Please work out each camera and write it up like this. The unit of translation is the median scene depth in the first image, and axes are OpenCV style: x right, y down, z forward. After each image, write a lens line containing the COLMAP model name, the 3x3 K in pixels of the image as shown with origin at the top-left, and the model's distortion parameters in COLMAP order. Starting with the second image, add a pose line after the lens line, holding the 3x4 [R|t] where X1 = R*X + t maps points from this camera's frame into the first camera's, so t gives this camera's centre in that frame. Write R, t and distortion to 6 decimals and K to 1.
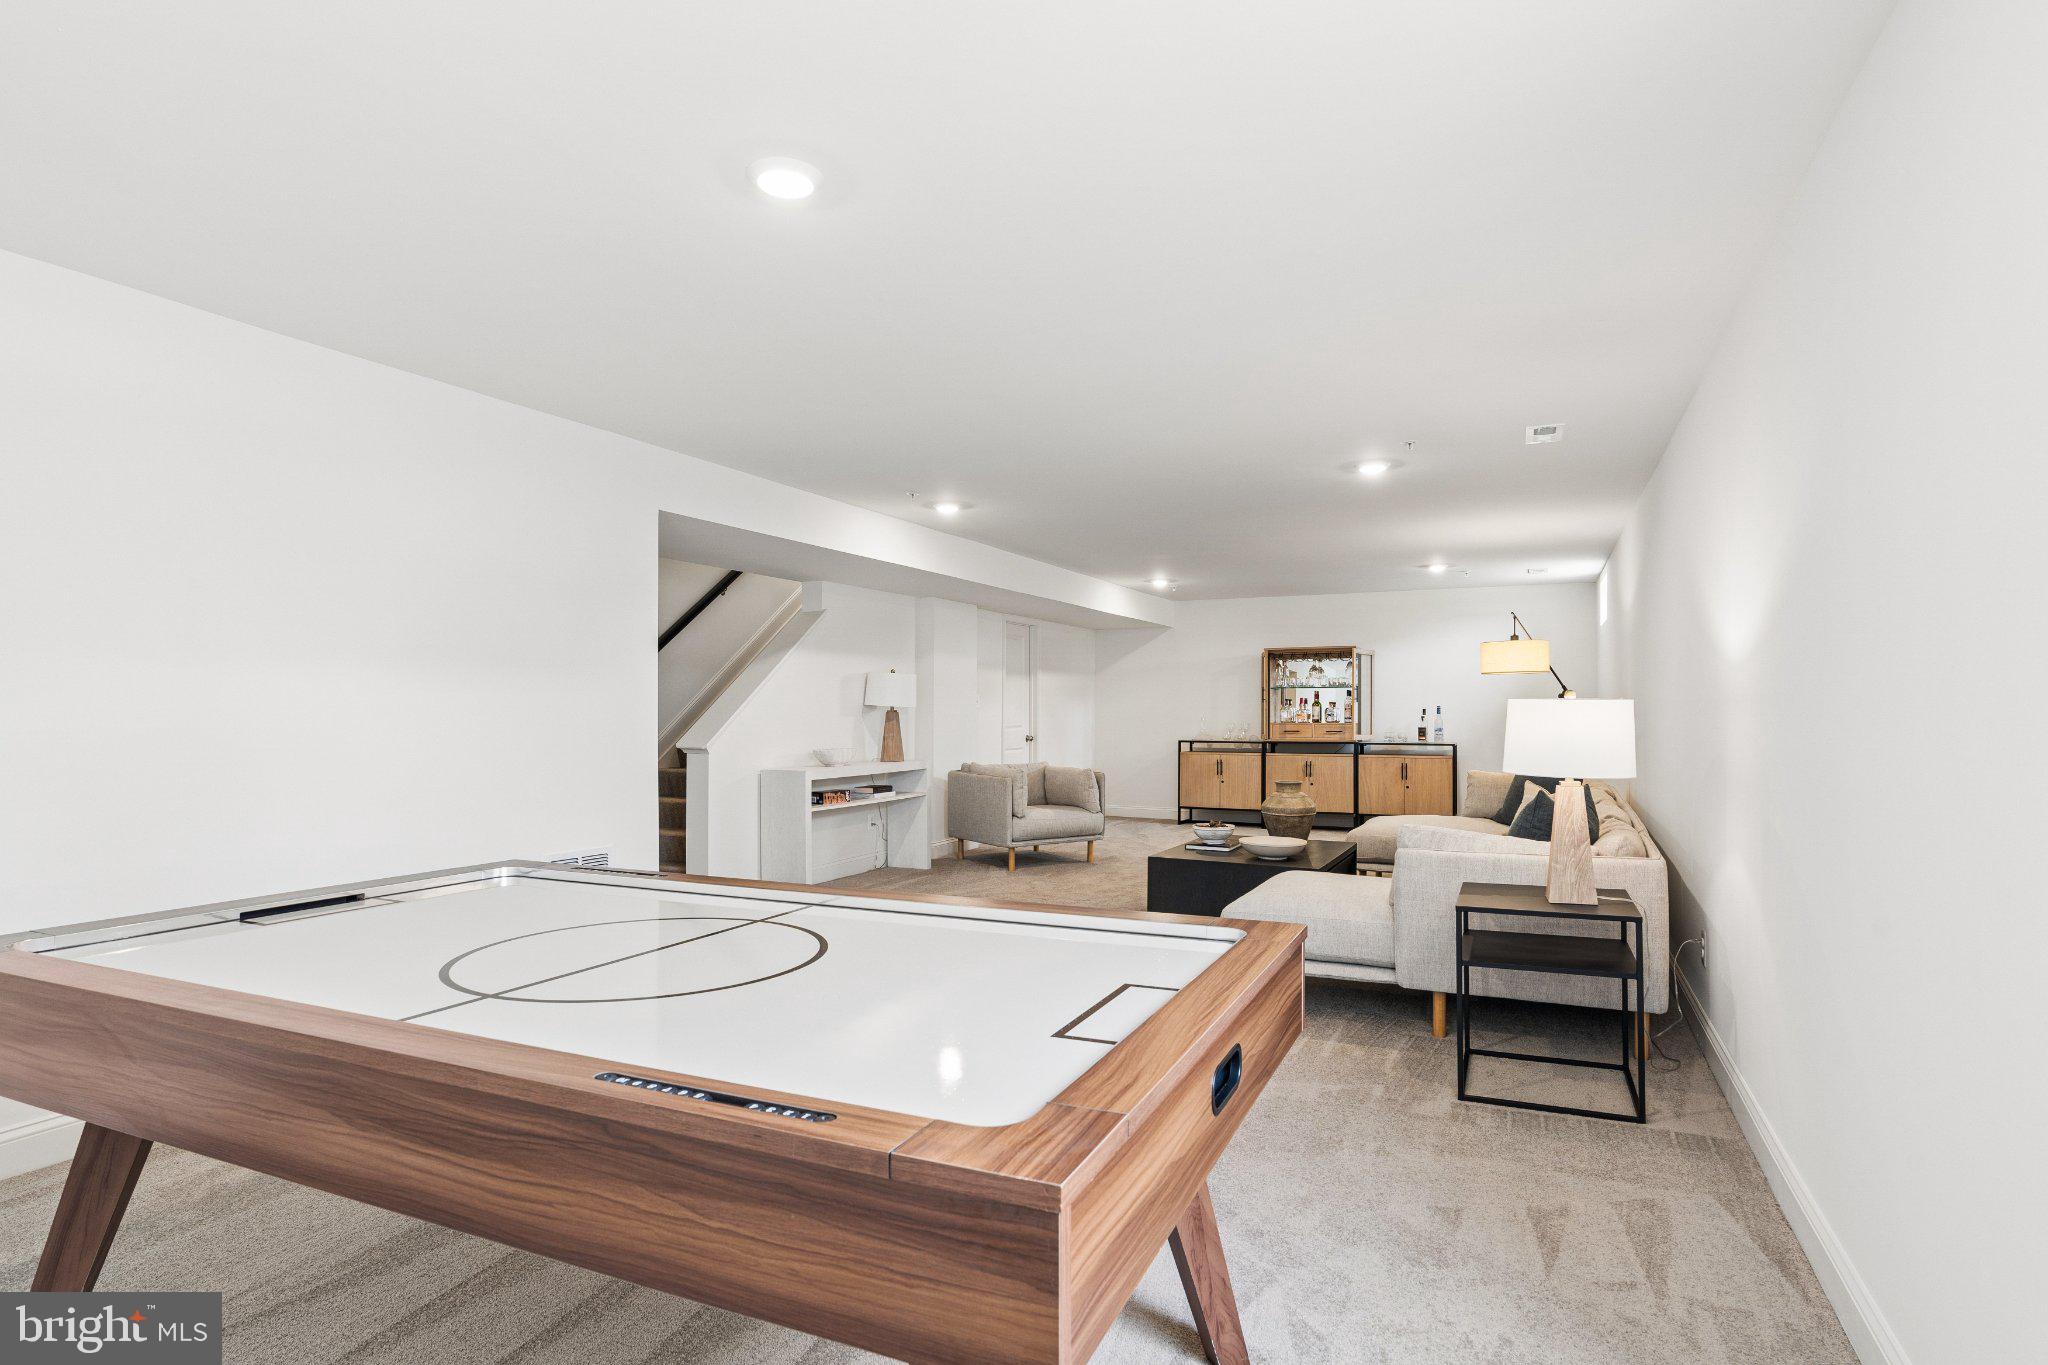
lens RADIAL K [[1094.9, 0, 1024.0], [0, 1094.9, 682.5], [0, 0, 1]] dist [0.029520, 0.000068]
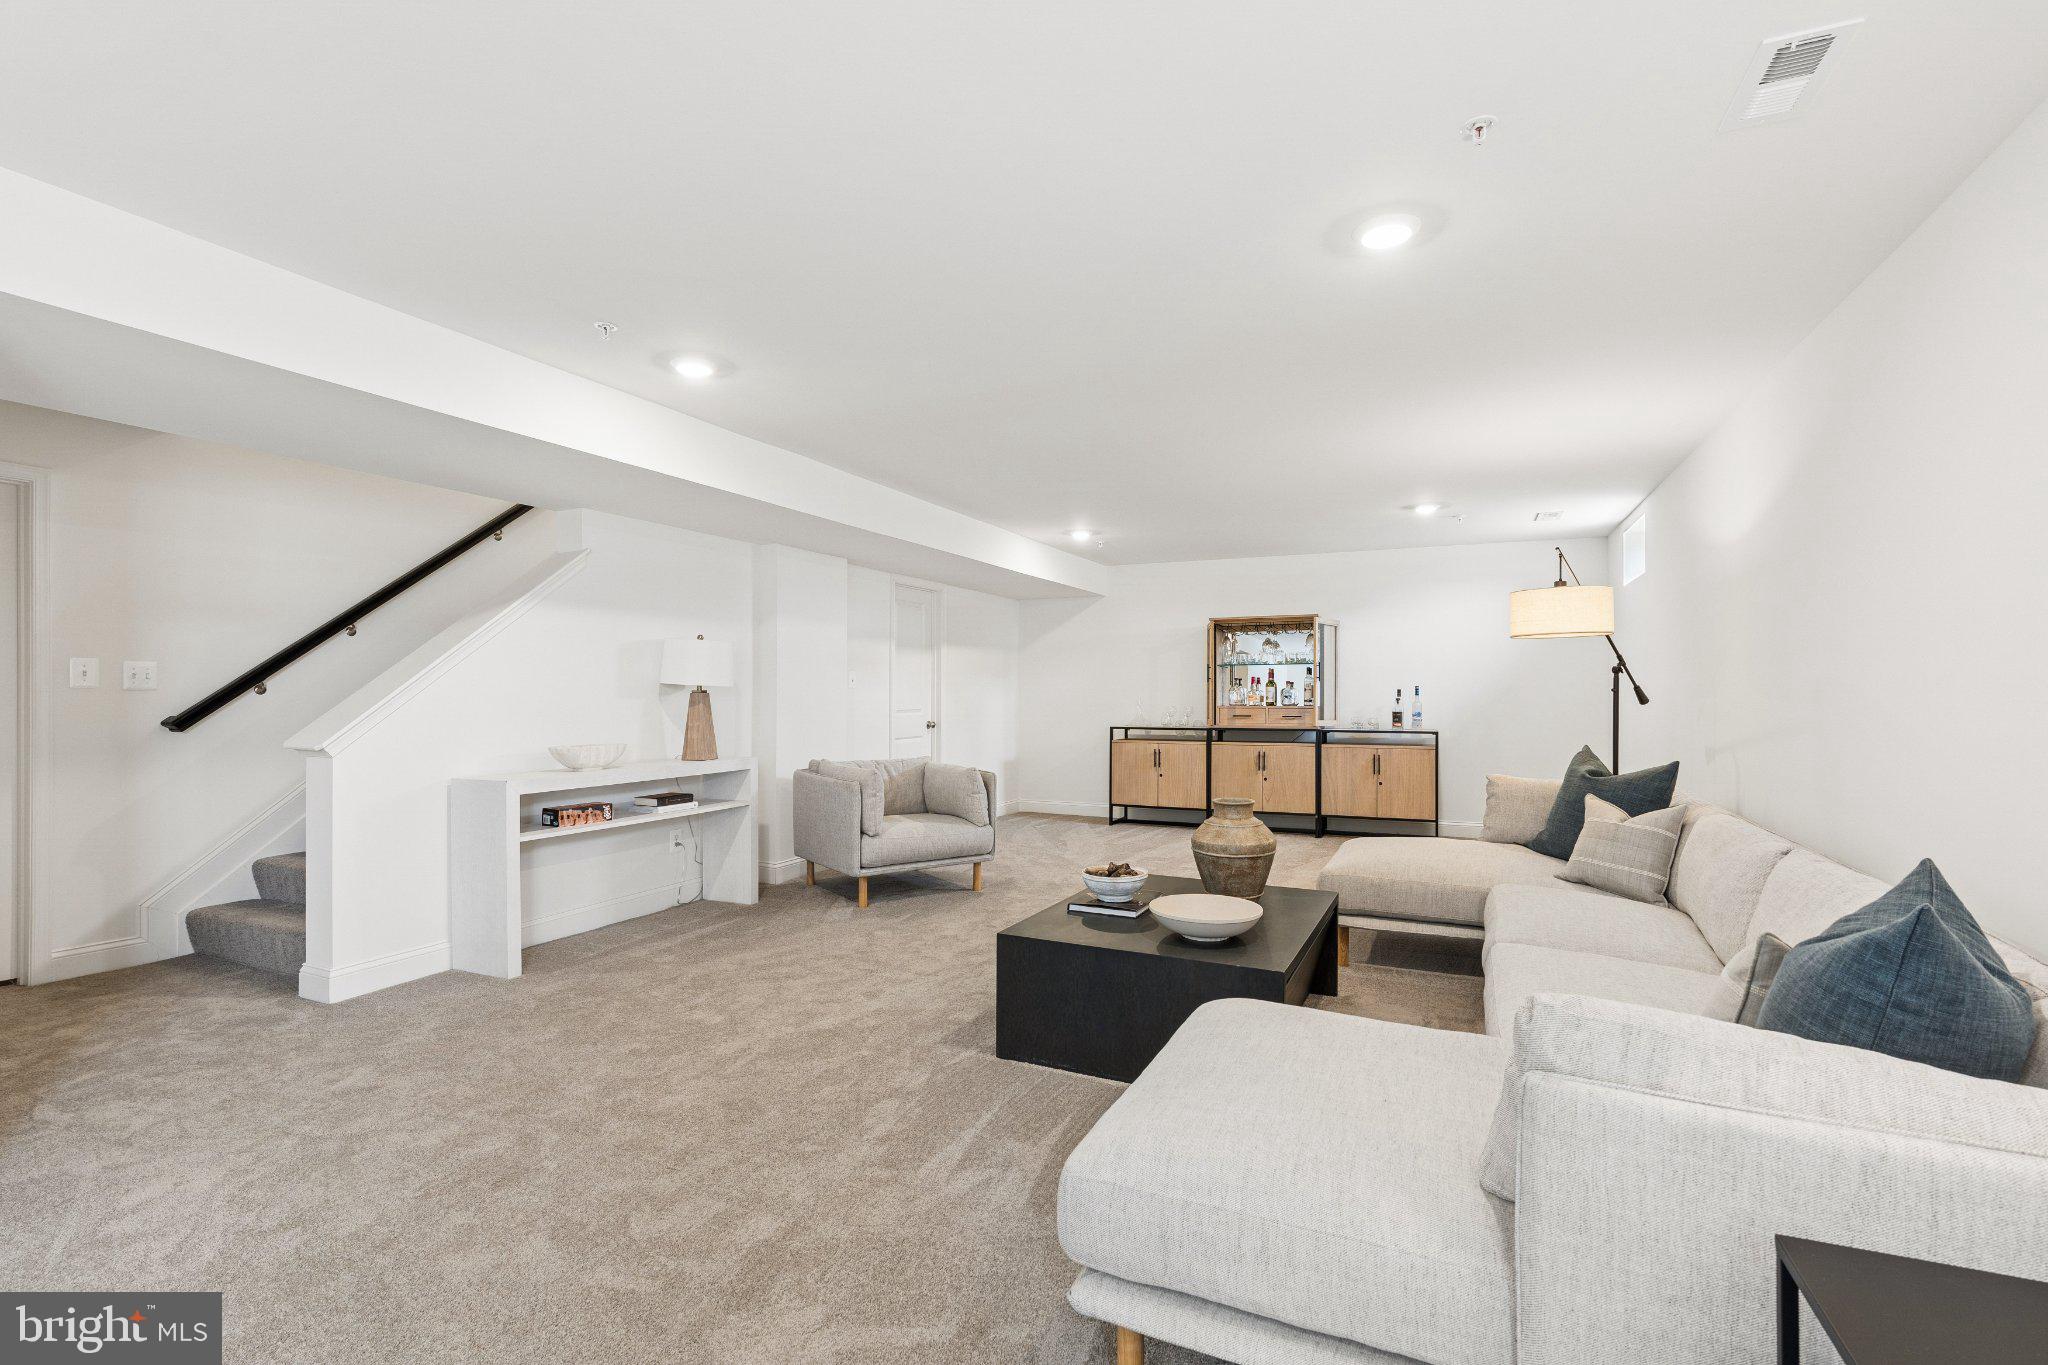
lens RADIAL K [[919.1, 0, 1024.0], [0, 919.1, 682.5], [0, 0, 1]] dist [-0.001693, 0.000197]
pose [[0.999994, -0.000880, 0.003331, 0.075975], [0.000836, 0.999915, 0.013011, 0.009480], [-0.003342, -0.013008, 0.999910, 0.301420]]
